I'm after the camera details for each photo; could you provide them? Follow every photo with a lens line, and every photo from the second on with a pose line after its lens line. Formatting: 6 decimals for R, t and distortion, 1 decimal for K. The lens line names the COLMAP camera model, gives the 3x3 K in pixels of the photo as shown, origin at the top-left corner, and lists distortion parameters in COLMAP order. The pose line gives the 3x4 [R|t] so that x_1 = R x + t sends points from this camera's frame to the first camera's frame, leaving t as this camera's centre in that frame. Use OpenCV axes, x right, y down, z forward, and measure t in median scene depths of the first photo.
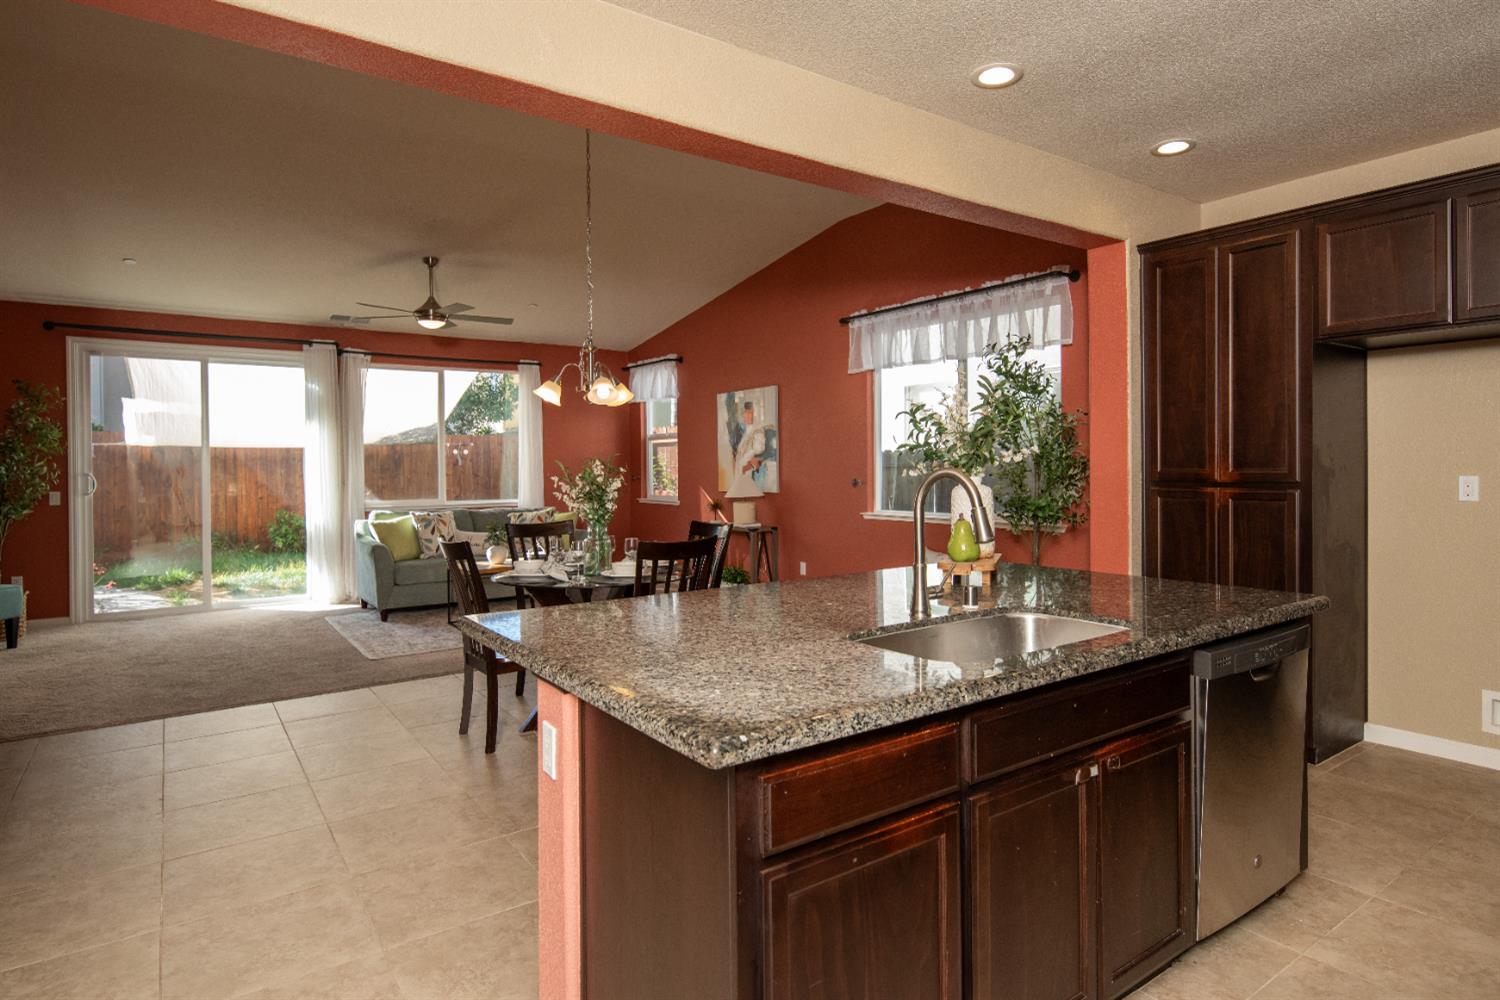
lens RADIAL K [[761.6, 0, 736.1], [0, 761.6, 477.3], [0, 0, 1]] dist [0.008339, -0.000562]
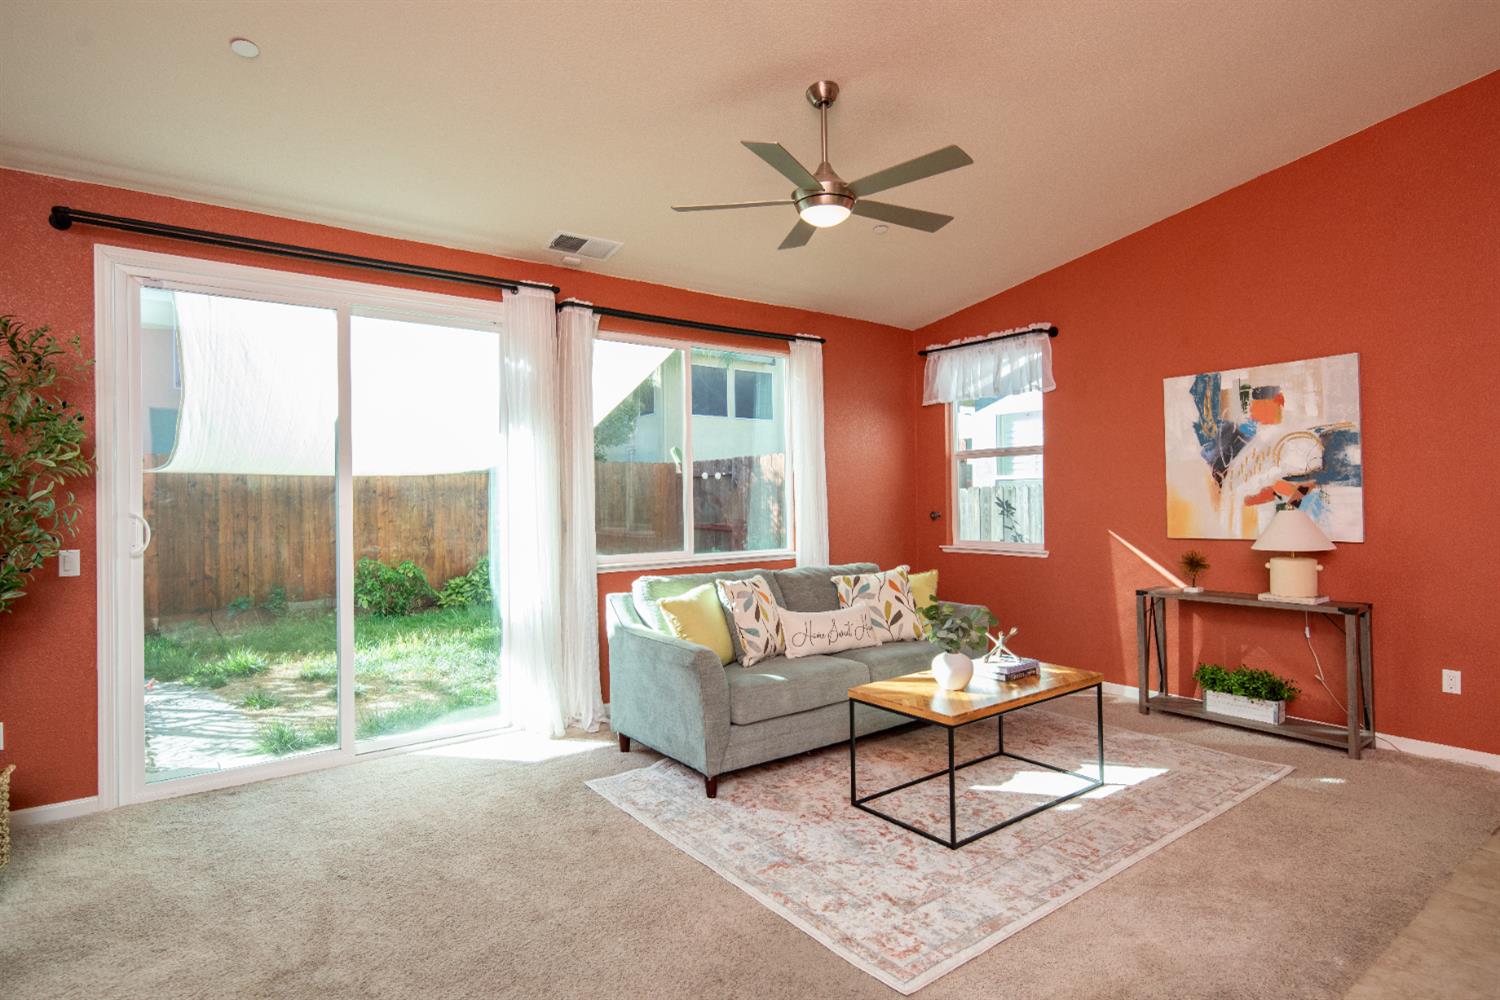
lens RADIAL K [[761.6, 0, 764.2], [0, 761.6, 500.7], [0, 0, 1]] dist [0.008339, -0.000562]
pose [[0.999796, -0.003578, 0.019896, -0.399405], [0.003847, 0.999902, -0.013488, -0.004590], [-0.019846, 0.013562, 0.999711, 0.438930]]
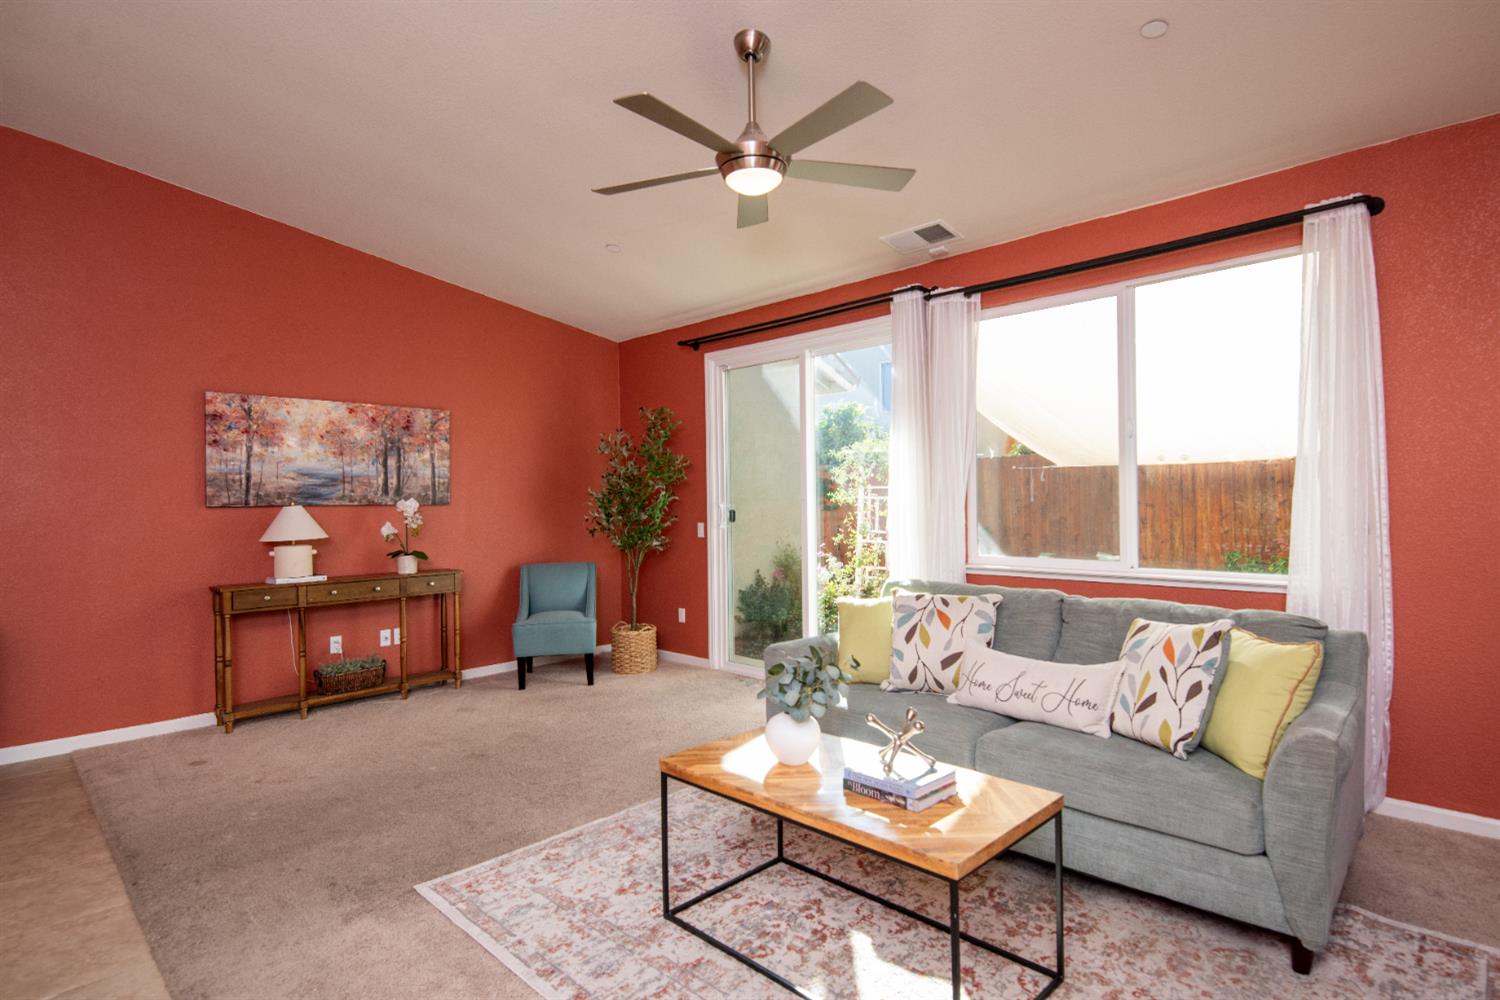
lens RADIAL K [[761.6, 0, 748.2], [0, 761.6, 506.7], [0, 0, 1]] dist [0.008339, -0.000562]
pose [[0.177723, 0.016099, -0.983949, 0.039852], [-0.002933, 0.999870, 0.015829, -0.014525], [0.984076, 0.000072, 0.177748, 0.811767]]
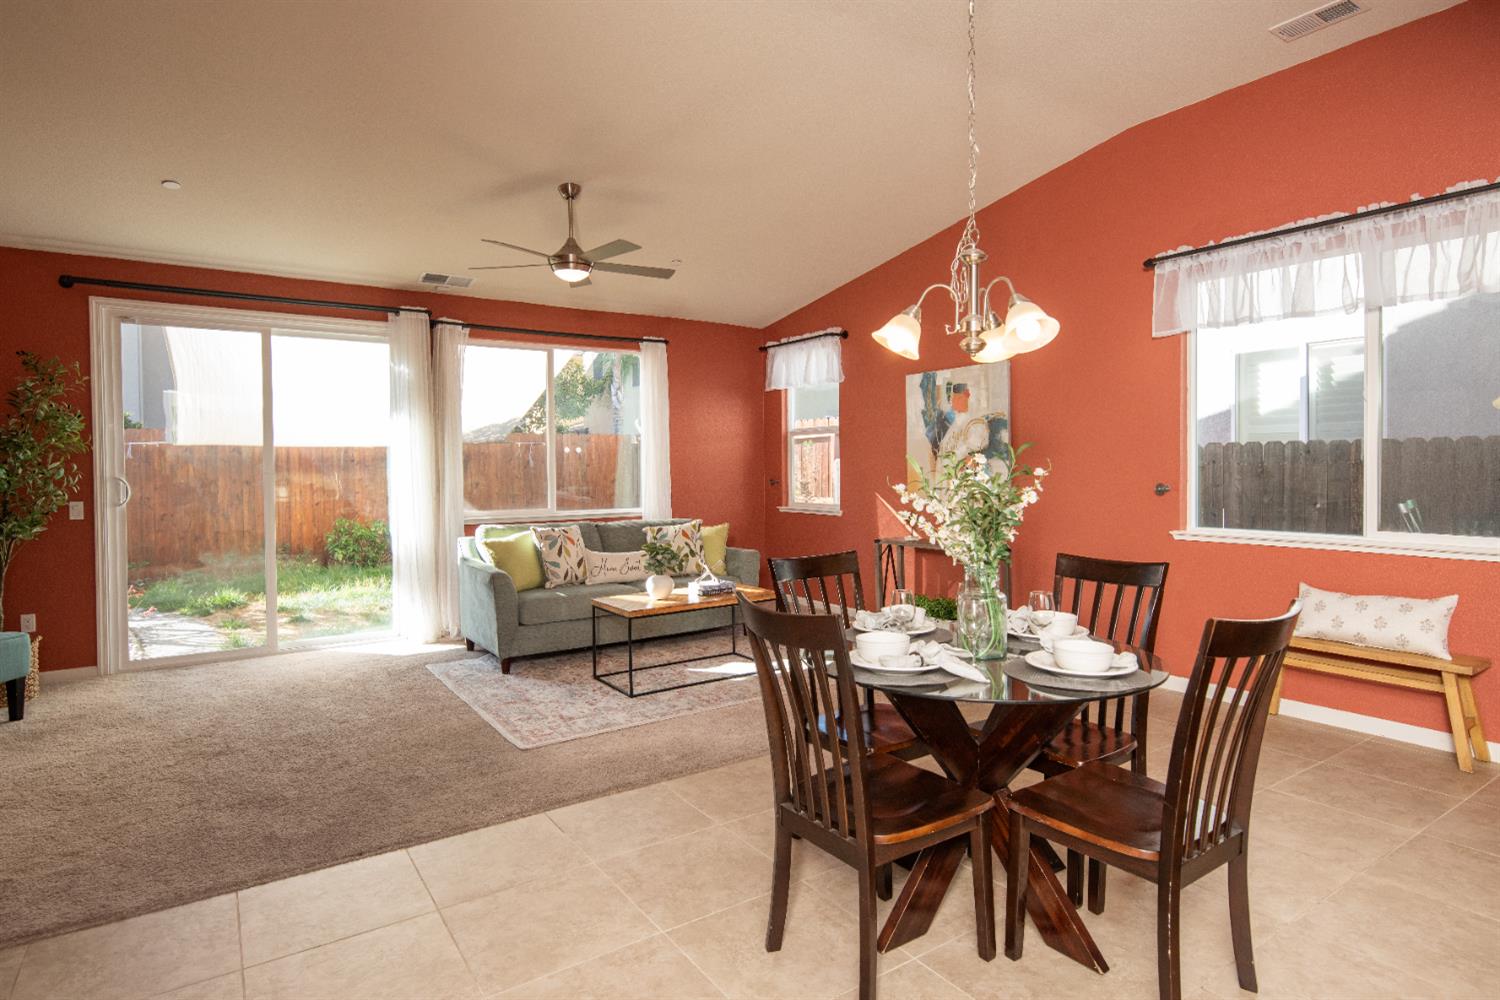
lens RADIAL K [[761.6, 0, 749.1], [0, 761.6, 487.1], [0, 0, 1]] dist [0.008339, -0.000562]
pose [[0.999751, -0.001179, -0.022279, -0.187799], [0.001411, 0.999945, 0.010416, -0.002569], [0.022265, -0.010445, 0.999698, 0.233546]]
